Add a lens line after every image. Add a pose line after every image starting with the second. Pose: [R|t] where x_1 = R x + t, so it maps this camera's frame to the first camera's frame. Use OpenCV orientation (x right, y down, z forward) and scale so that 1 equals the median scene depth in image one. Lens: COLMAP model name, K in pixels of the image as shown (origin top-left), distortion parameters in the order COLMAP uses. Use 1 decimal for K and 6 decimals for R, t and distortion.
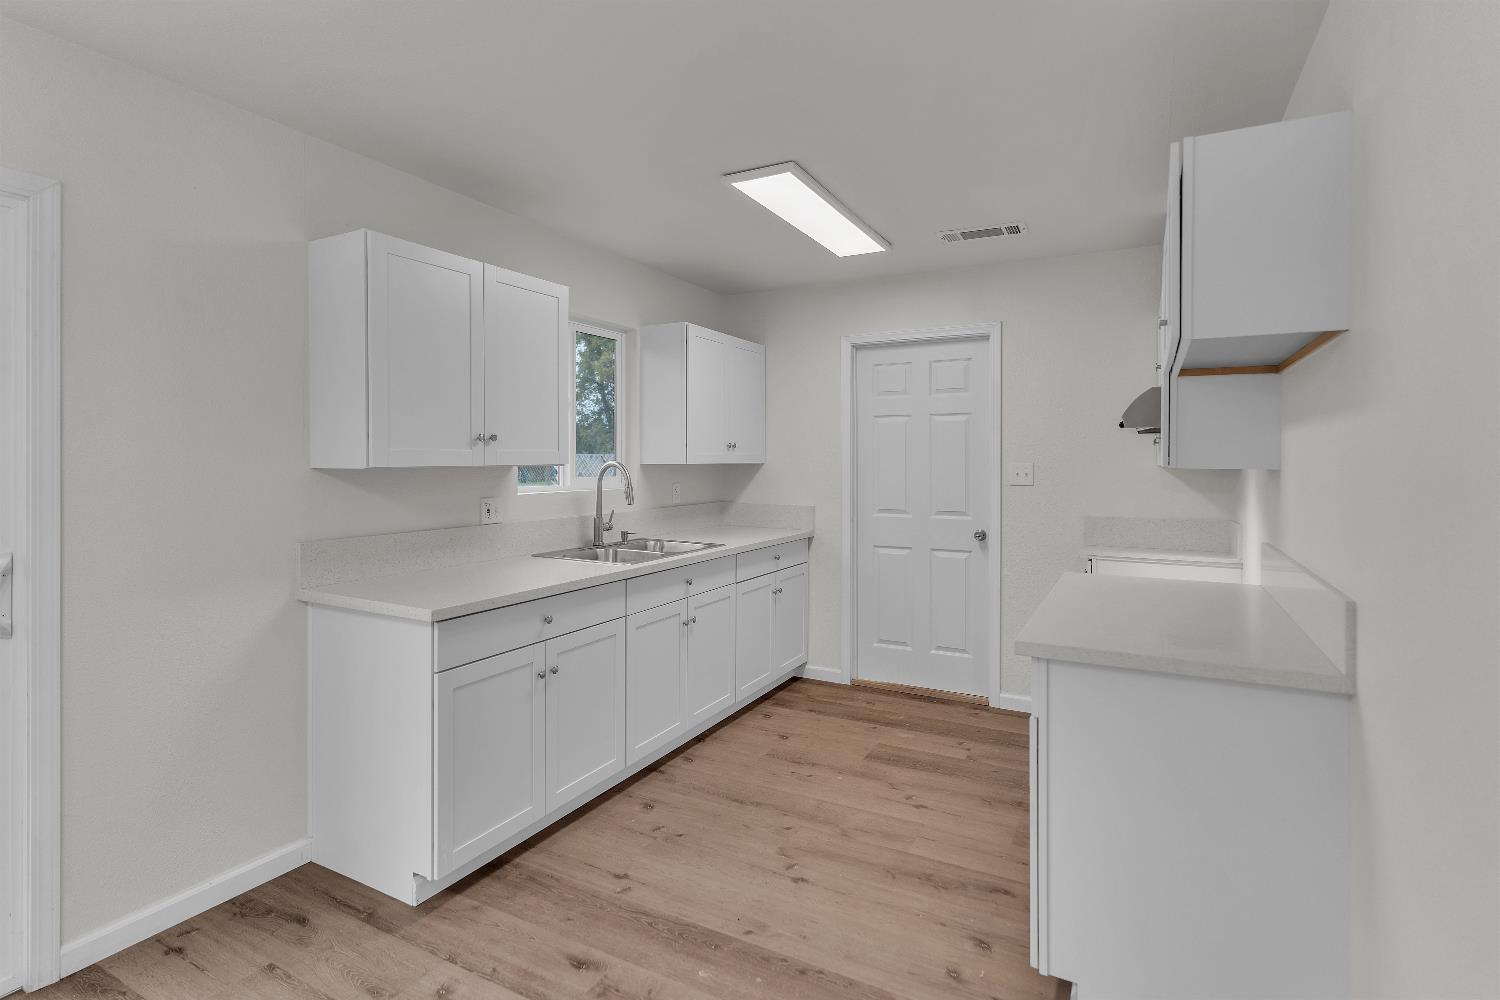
lens RADIAL K [[725.9, 0, 712.3], [0, 725.9, 460.0], [0, 0, 1]] dist [0.002603, -0.000973]
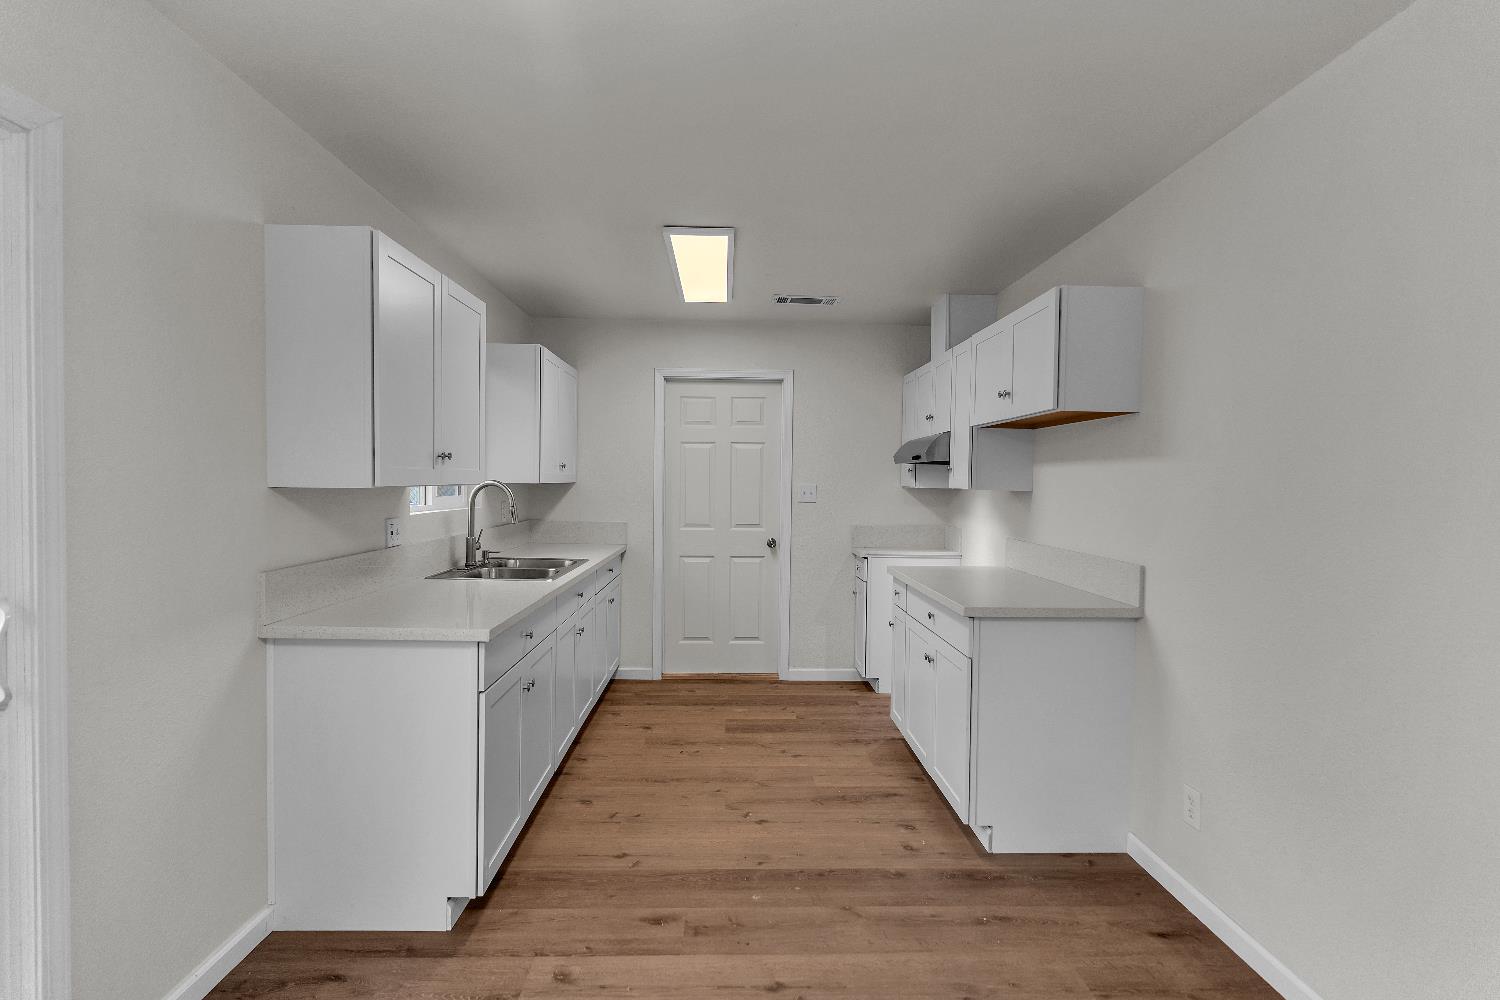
lens RADIAL K [[725.9, 0, 703.9], [0, 725.9, 495.7], [0, 0, 1]] dist [0.002603, -0.000973]
pose [[0.871847, -0.000922, 0.489778, -0.404138], [-0.011401, 0.999689, 0.022176, -0.002375], [-0.489646, -0.024918, 0.871565, -0.011563]]
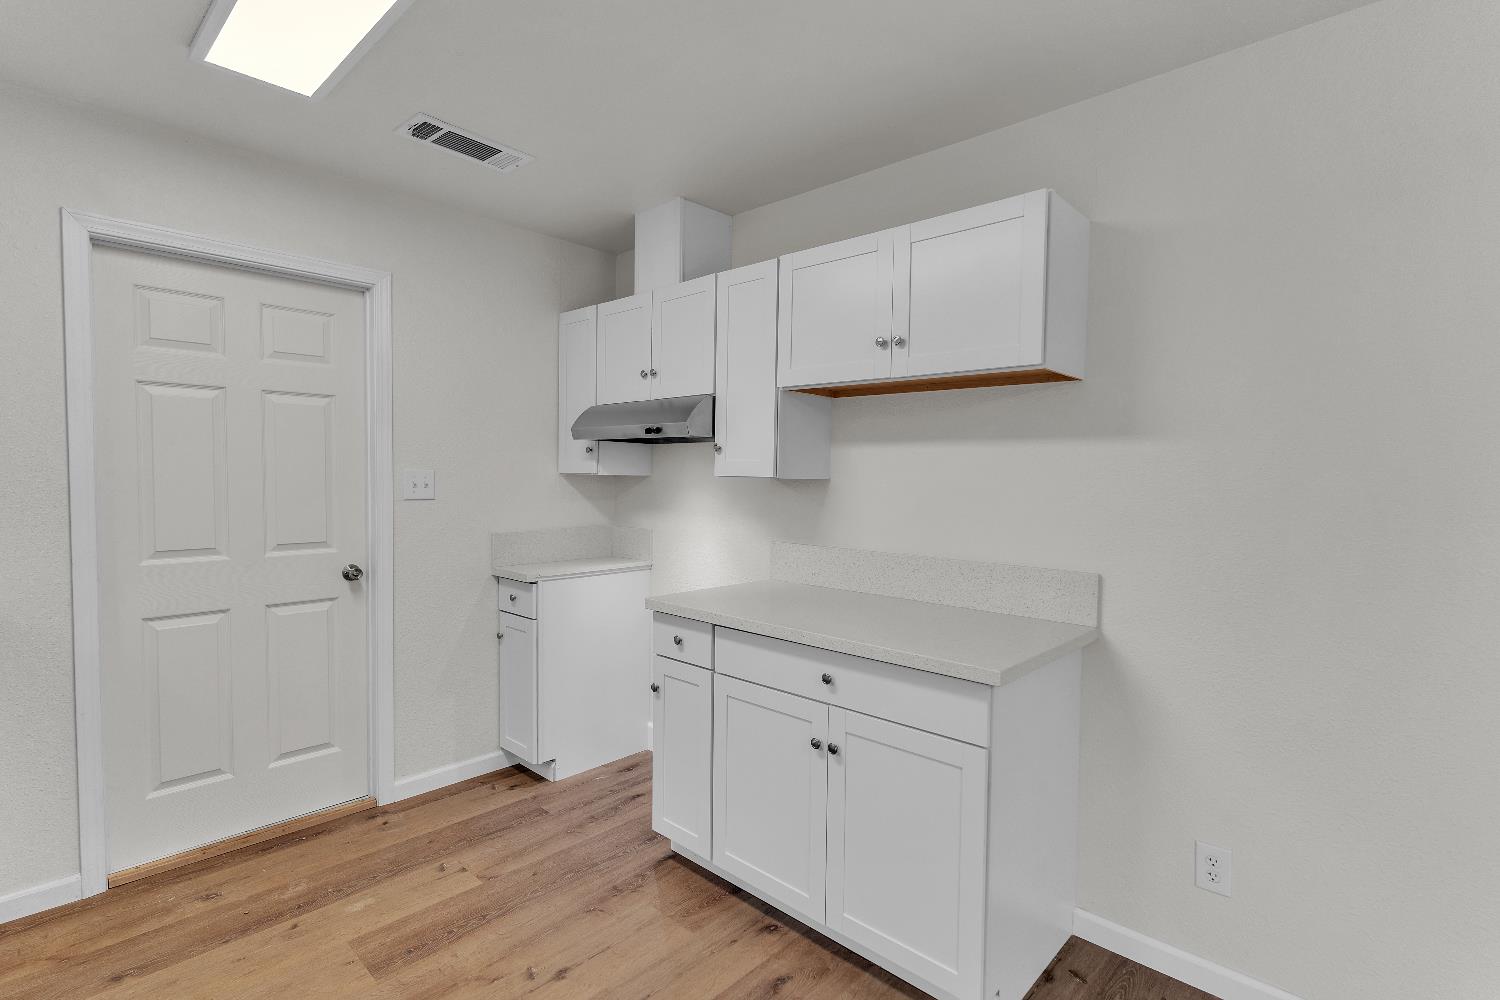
lens RADIAL K [[725.9, 0, 740.9], [0, 725.9, 498.5], [0, 0, 1]] dist [0.002603, -0.000973]
pose [[0.217047, -0.031920, 0.975639, -0.281462], [-0.014100, 0.999258, 0.035830, 0.002214], [-0.976059, -0.021533, 0.216436, 0.592763]]
